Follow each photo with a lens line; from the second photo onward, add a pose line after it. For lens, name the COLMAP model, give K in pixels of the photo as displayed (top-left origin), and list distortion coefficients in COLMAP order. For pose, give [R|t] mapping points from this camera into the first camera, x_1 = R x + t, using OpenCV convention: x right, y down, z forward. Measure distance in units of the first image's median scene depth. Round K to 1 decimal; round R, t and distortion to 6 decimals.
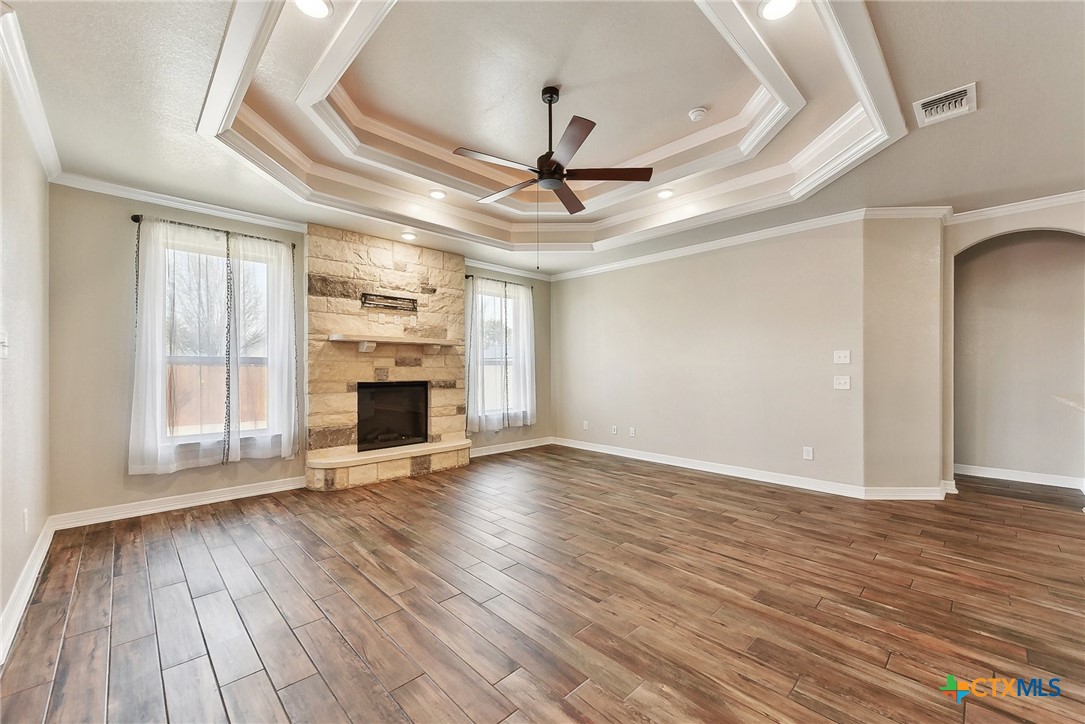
lens RADIAL K [[432.1, 0, 535.6], [0, 432.1, 368.2], [0, 0, 1]] dist [0.006058, -0.002493]
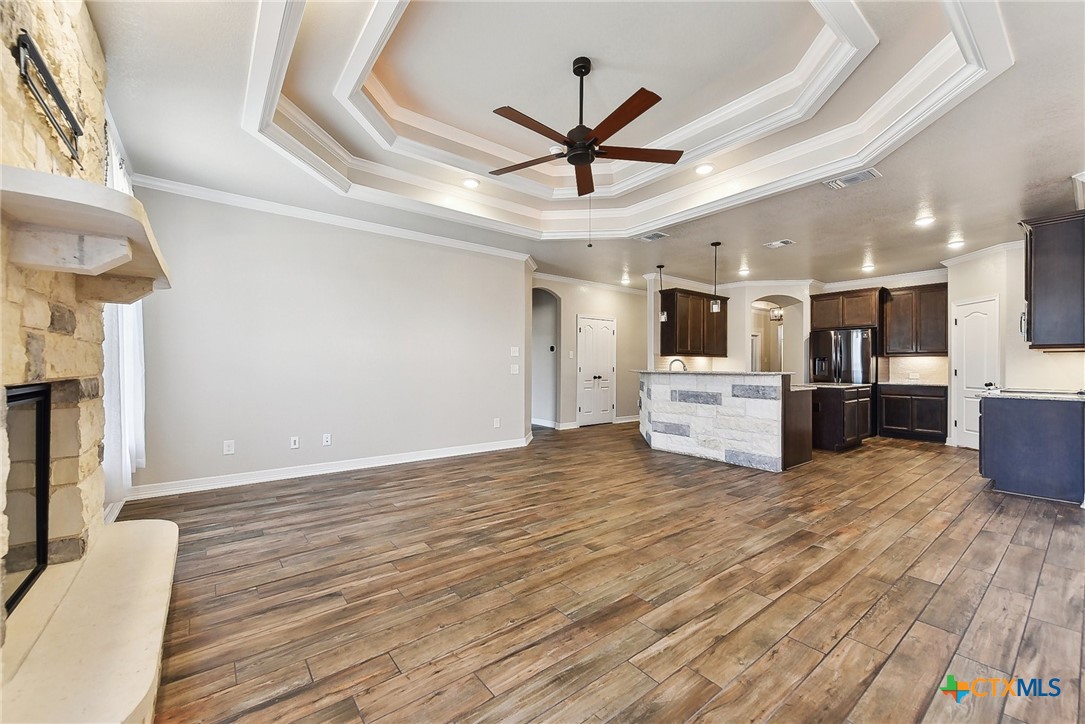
lens RADIAL K [[432.1, 0, 538.1], [0, 432.1, 362.8], [0, 0, 1]] dist [0.006058, -0.002493]
pose [[0.098608, 0.008362, 0.995091, -0.669333], [-0.003604, 0.999961, -0.008045, 0.020967], [-0.995120, -0.002793, 0.098634, 0.727635]]
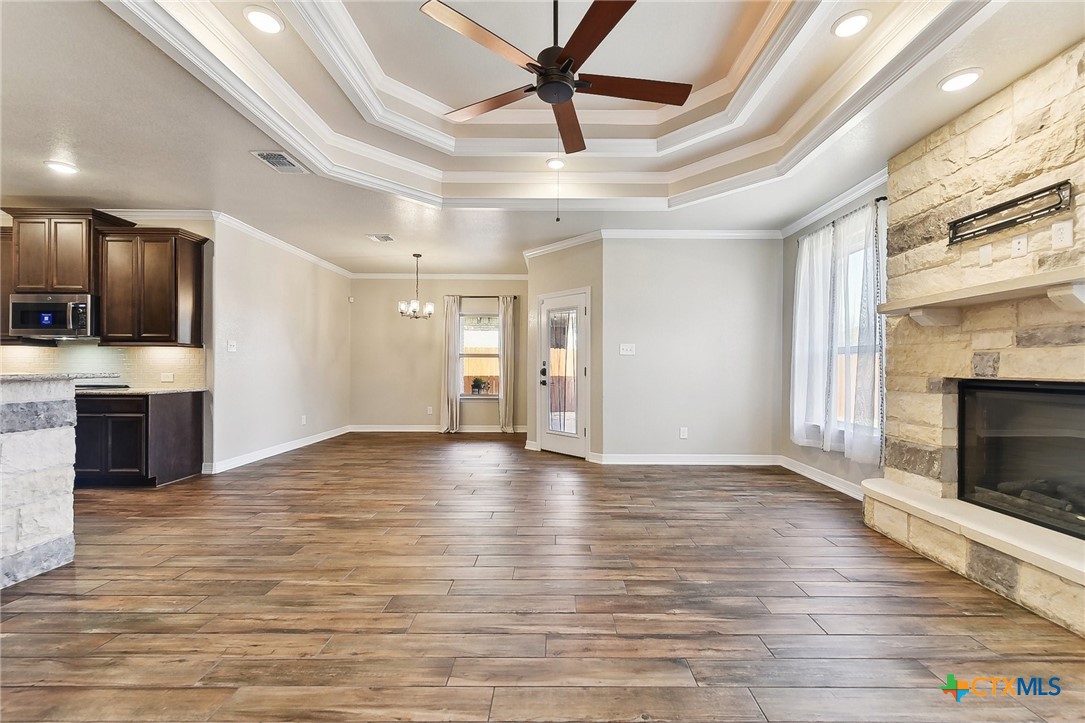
lens RADIAL K [[432.1, 0, 560.2], [0, 432.1, 368.0], [0, 0, 1]] dist [0.006058, -0.002493]
pose [[-0.679117, -0.000447, -0.734030, 0.405362], [-0.005293, 0.999977, 0.004289, 0.020885], [0.734011, 0.006798, -0.679104, 1.090982]]
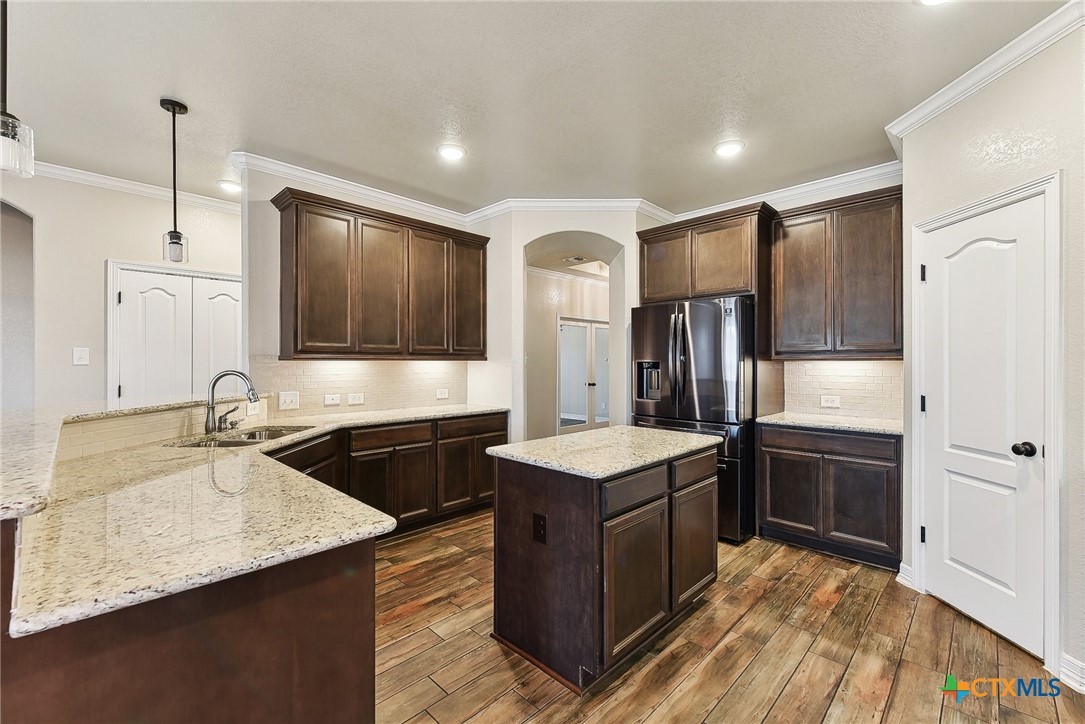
lens RADIAL K [[455.9, 0, 541.3], [0, 455.9, 357.8], [0, 0, 1]] dist [0.000732, 0.000103]
pose [[-0.032499, 0.009514, 0.999426, 0.289733], [0.000949, 0.999955, -0.009488, -0.015712], [-0.999471, 0.000640, -0.032507, 0.027673]]
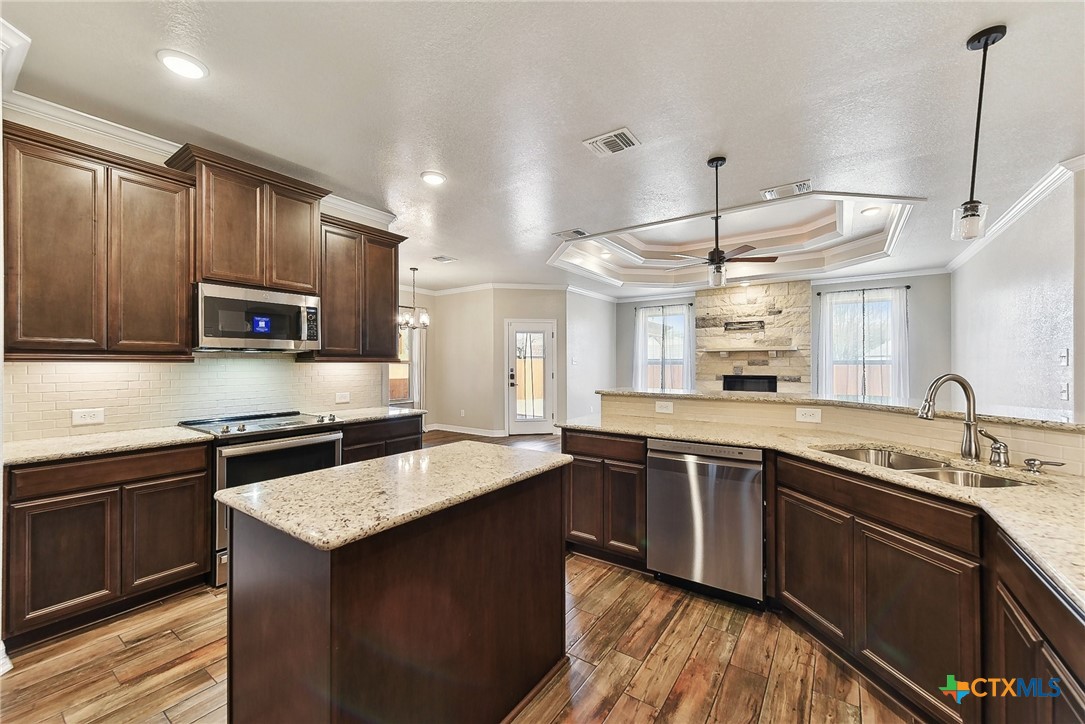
lens RADIAL K [[432.1, 0, 545.1], [0, 432.1, 362.6], [0, 0, 1]] dist [0.006058, -0.002493]
pose [[0.210923, -0.002217, -0.977500, 1.201807], [0.000672, 0.999998, -0.002123, -0.014265], [0.977502, -0.000209, 0.210924, -0.056223]]
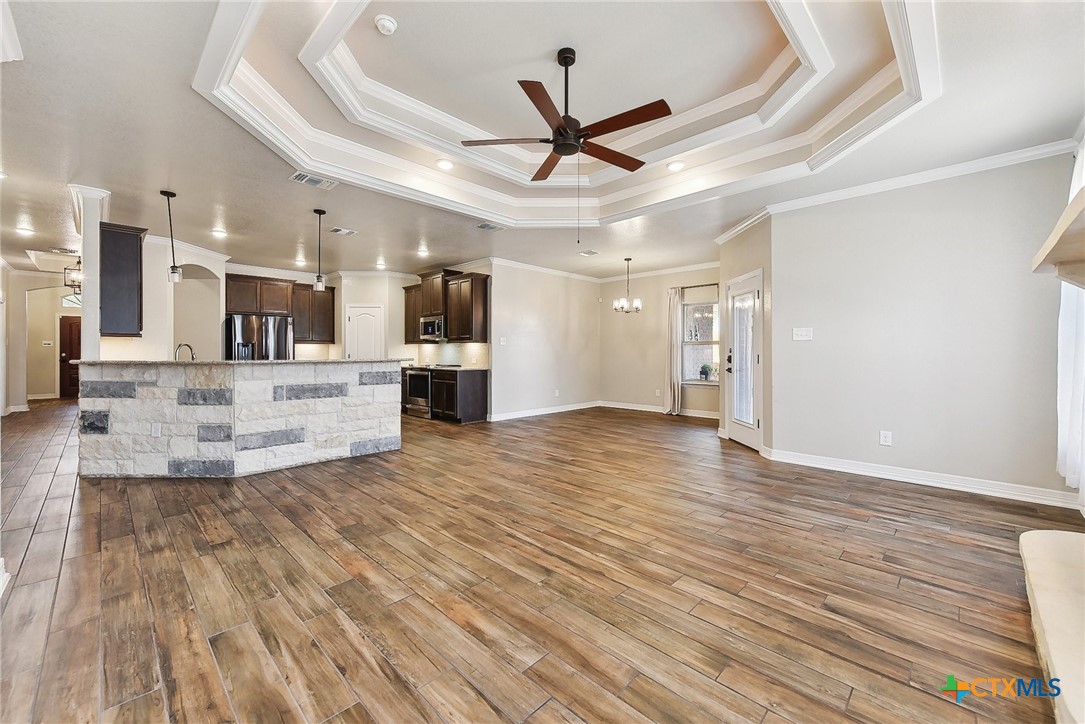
lens RADIAL K [[432.1, 0, 542.0], [0, 432.1, 349.2], [0, 0, 1]] dist [0.006058, -0.002493]
pose [[-0.999090, 0.001110, -0.042641, 0.094516], [0.001304, 0.999989, -0.004512, 0.014553], [0.042636, -0.004564, -0.999080, 1.422860]]
